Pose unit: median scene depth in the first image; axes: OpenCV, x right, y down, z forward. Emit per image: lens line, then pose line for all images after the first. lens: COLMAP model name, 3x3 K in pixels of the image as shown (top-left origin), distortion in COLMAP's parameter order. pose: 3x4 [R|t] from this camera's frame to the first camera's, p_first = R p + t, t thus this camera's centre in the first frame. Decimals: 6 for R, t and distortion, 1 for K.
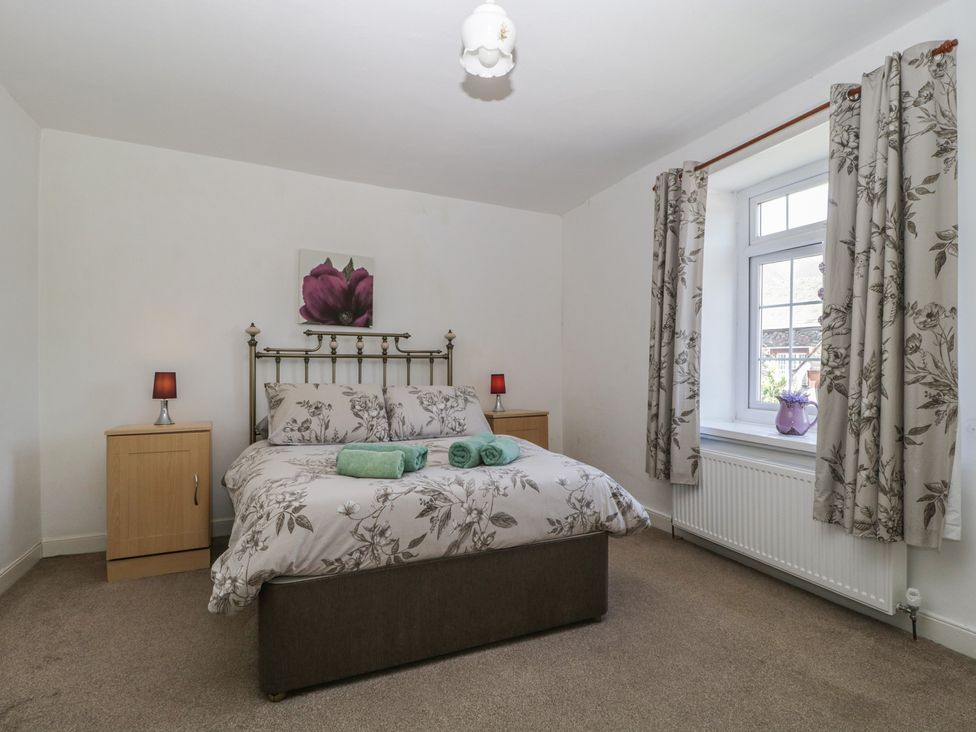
lens RADIAL K [[510.7, 0, 490.3], [0, 510.7, 373.4], [0, 0, 1]] dist [0.003785, -0.015244]
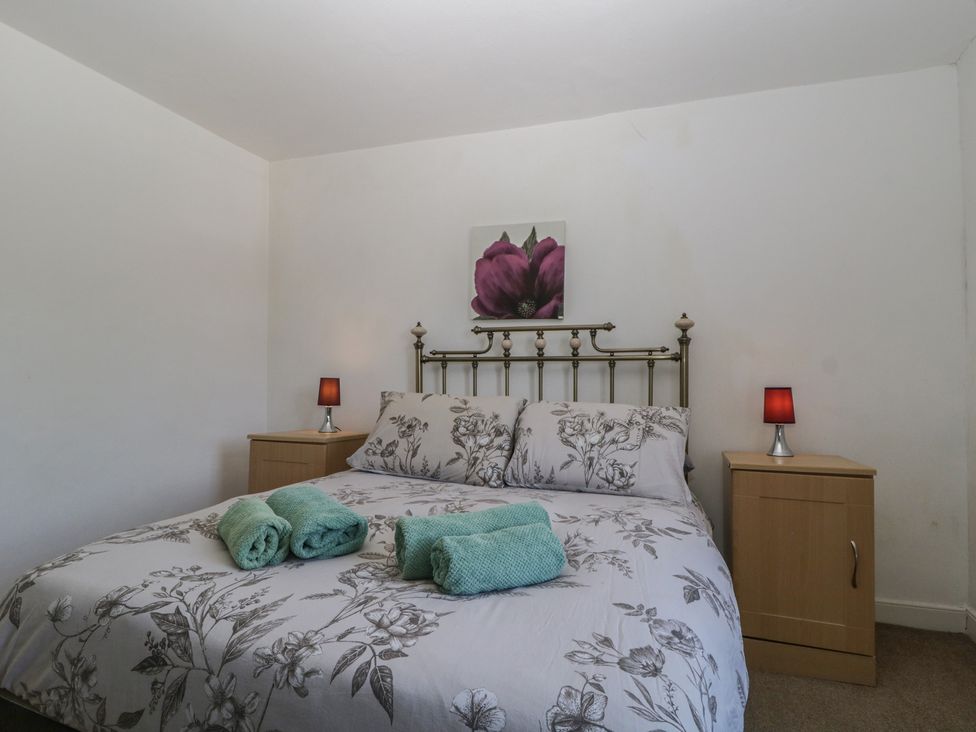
lens RADIAL K [[510.7, 0, 490.3], [0, 510.7, 373.4], [0, 0, 1]] dist [0.003785, -0.015244]
pose [[0.692903, -0.001875, -0.721029, 0.226912], [-0.015929, 0.999713, -0.017907, 0.001270], [0.720855, 0.023893, 0.692674, 0.464214]]
